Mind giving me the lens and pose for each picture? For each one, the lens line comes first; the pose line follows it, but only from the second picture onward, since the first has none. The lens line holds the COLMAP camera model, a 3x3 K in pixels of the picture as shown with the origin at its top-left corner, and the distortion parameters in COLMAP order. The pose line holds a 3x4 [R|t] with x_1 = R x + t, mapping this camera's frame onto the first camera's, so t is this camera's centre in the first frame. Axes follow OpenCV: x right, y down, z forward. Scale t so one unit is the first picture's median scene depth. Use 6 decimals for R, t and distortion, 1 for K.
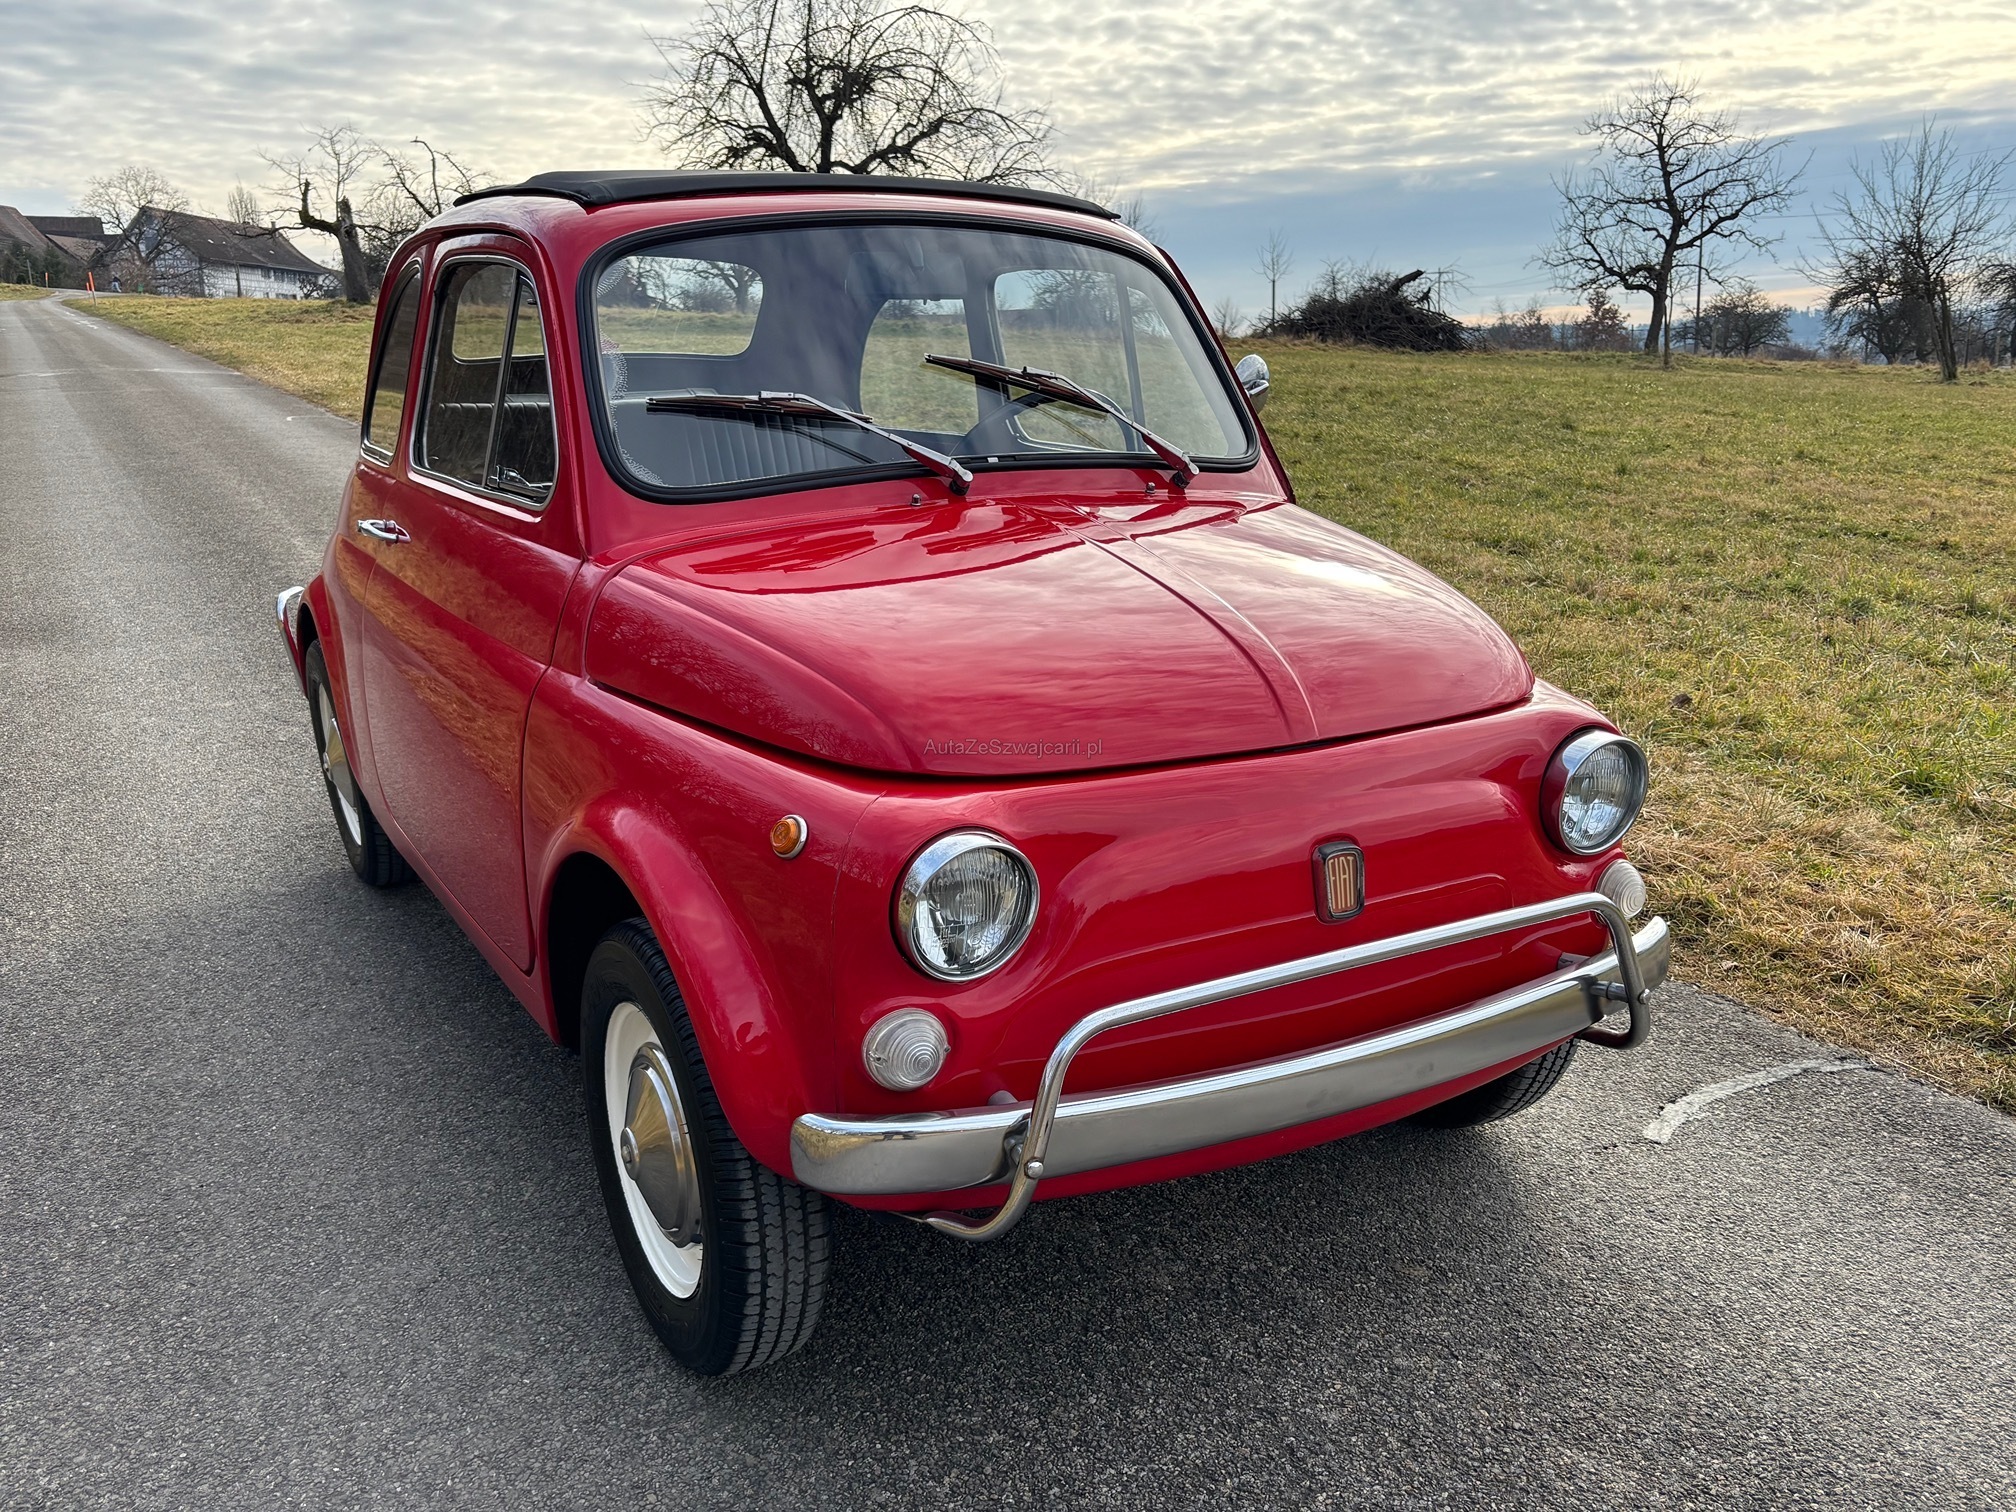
lens RADIAL K [[1754.6, 0, 1013.5], [0, 1754.6, 749.2], [0, 0, 1]] dist [-0.006732, 0.085942]
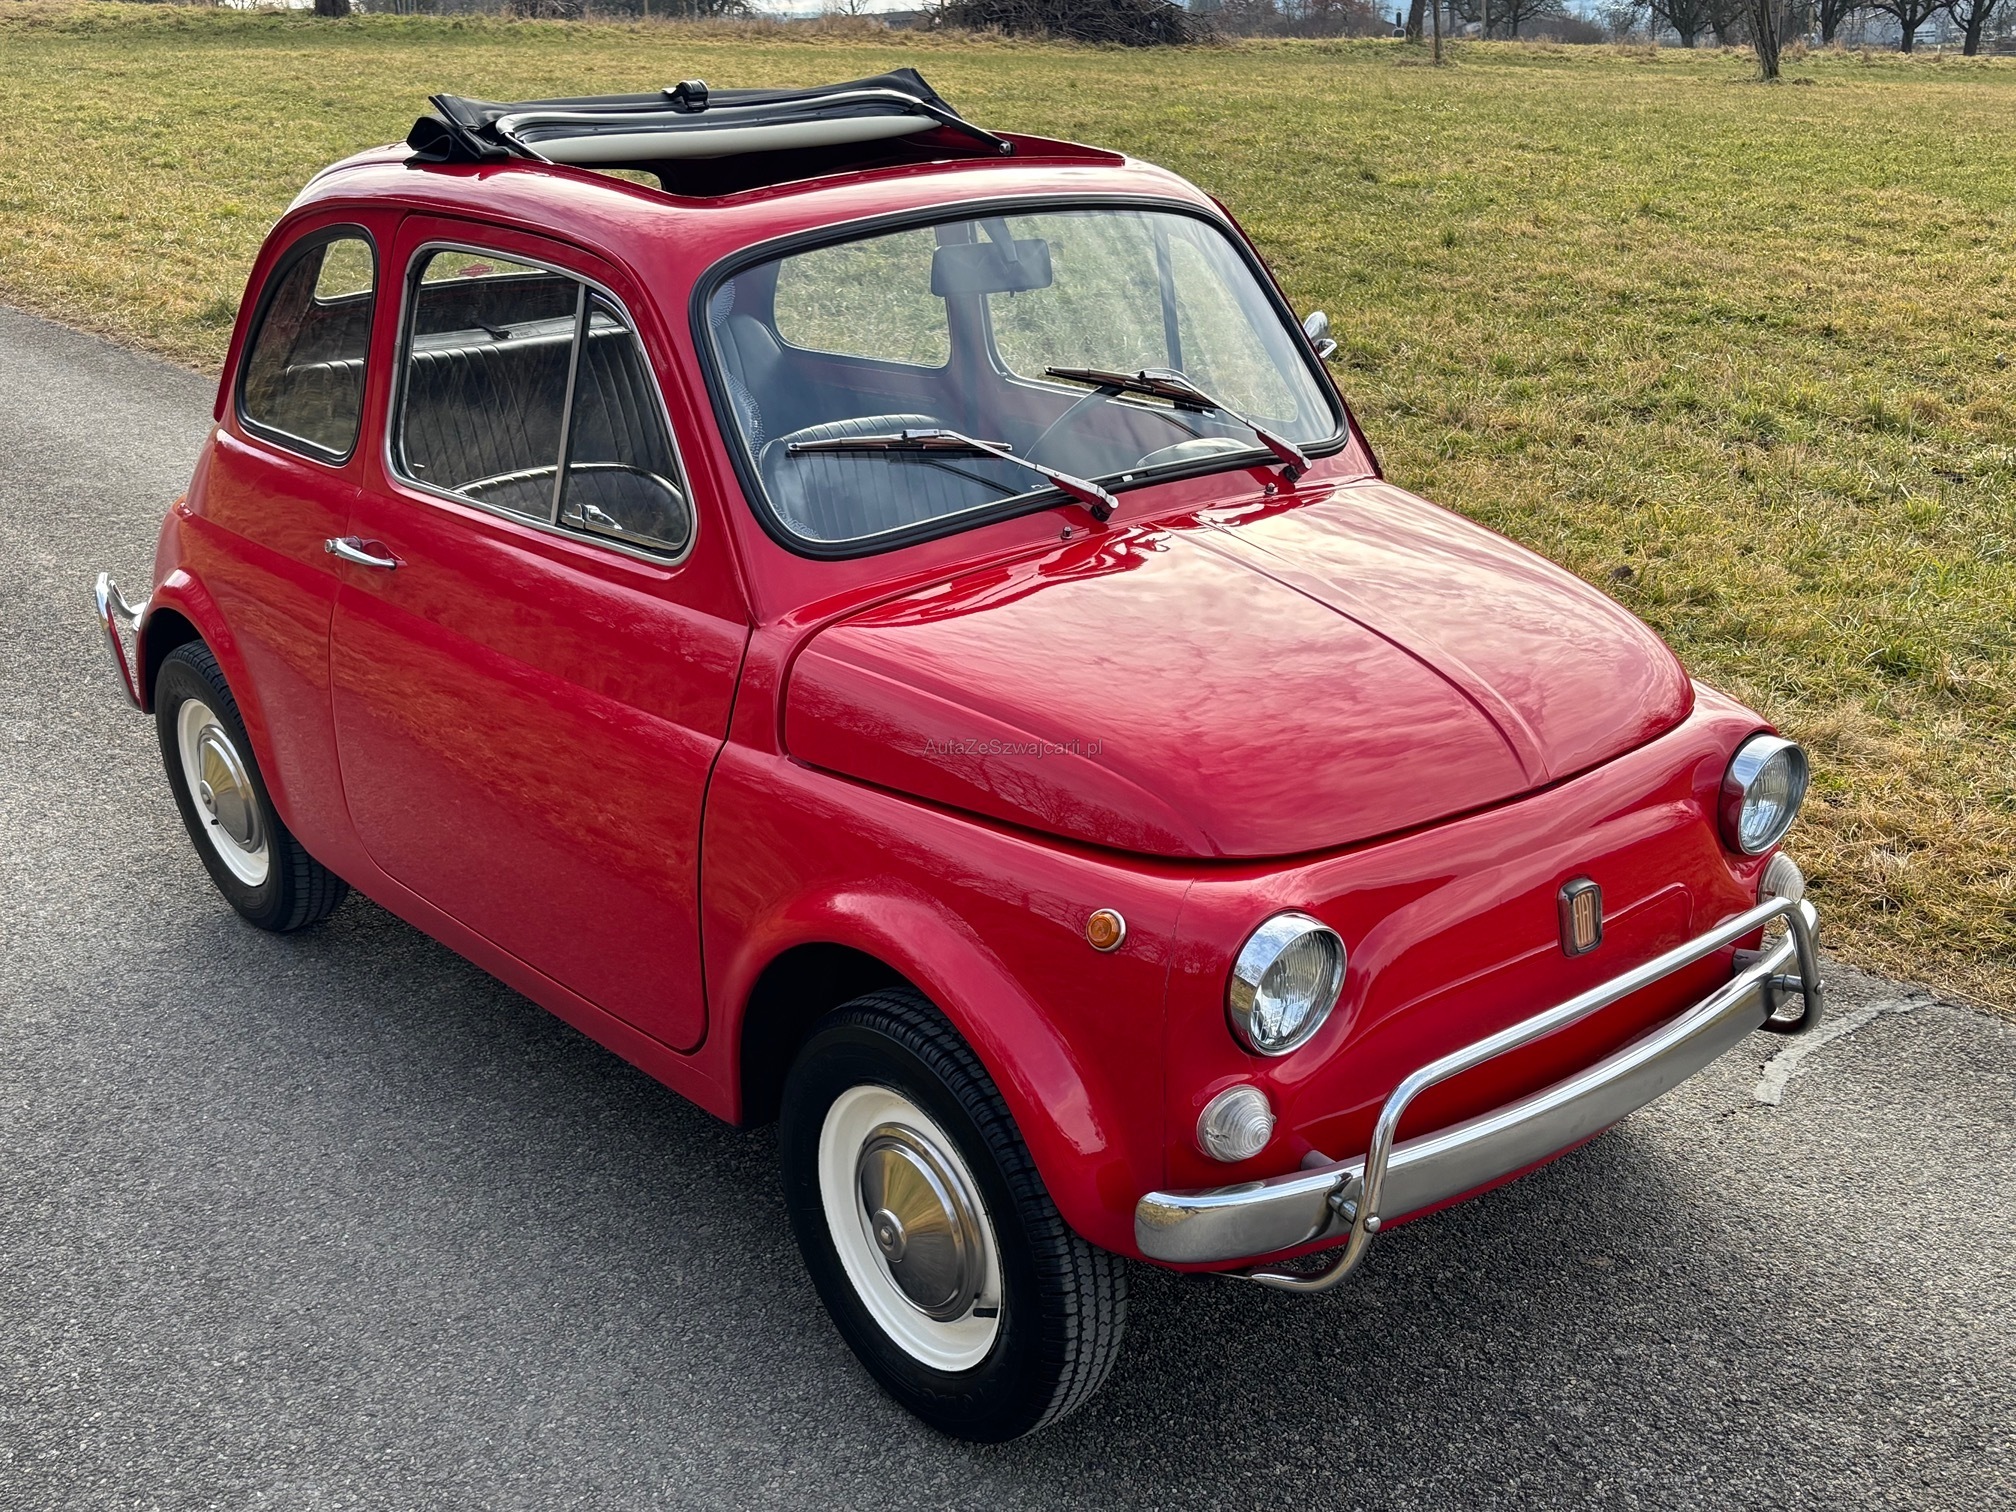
lens RADIAL K [[2303.1, 0, 996.8], [0, 2303.1, 750.6], [0, 0, 1]] dist [0.043688, 0.000000]
pose [[0.983082, -0.072952, 0.168013, -0.312180], [0.058968, 0.994481, 0.086772, -0.134234], [-0.173416, -0.075396, 0.981958, -0.240372]]
